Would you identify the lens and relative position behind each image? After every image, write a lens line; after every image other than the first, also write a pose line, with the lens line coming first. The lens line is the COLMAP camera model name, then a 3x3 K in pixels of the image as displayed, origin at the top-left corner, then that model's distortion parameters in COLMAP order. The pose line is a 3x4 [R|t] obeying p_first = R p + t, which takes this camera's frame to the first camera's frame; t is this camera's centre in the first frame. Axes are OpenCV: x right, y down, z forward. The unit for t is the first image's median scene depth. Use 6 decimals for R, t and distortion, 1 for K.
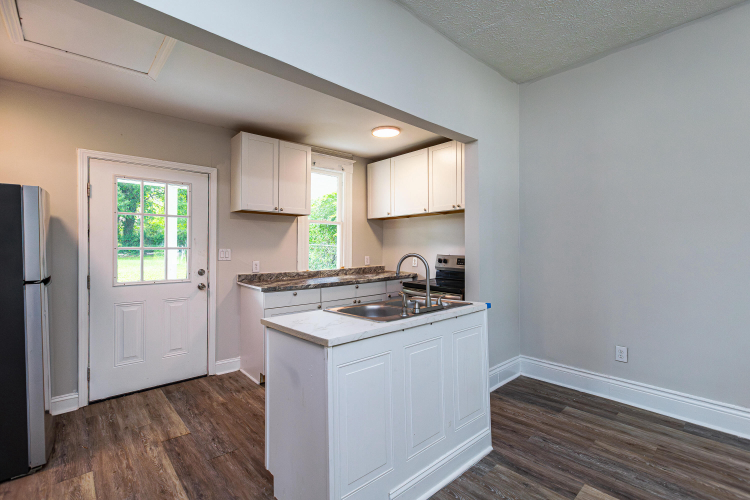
lens RADIAL K [[335.2, 0, 380.7], [0, 335.2, 249.9], [0, 0, 1]] dist [0.004298, -0.001396]
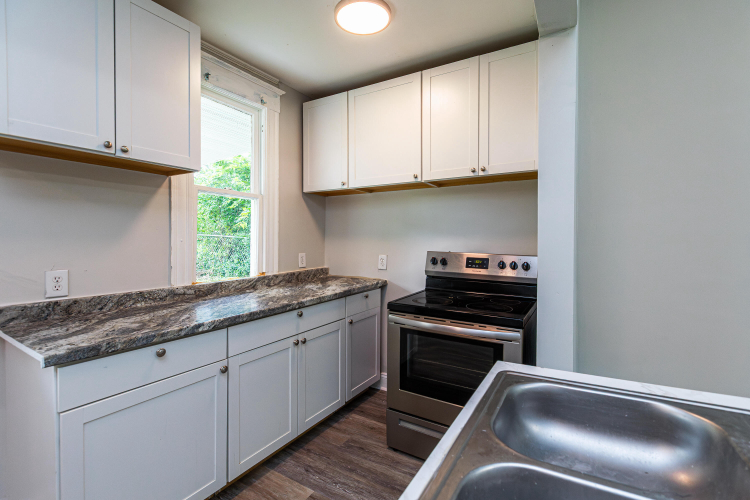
lens RADIAL K [[335.2, 0, 383.1], [0, 335.2, 246.6], [0, 0, 1]] dist [0.004298, -0.001396]
pose [[0.955270, -0.001301, 0.295733, -0.090822], [-0.003248, 0.999884, 0.014889, -0.003386], [-0.295718, -0.015183, 0.955155, 0.412118]]
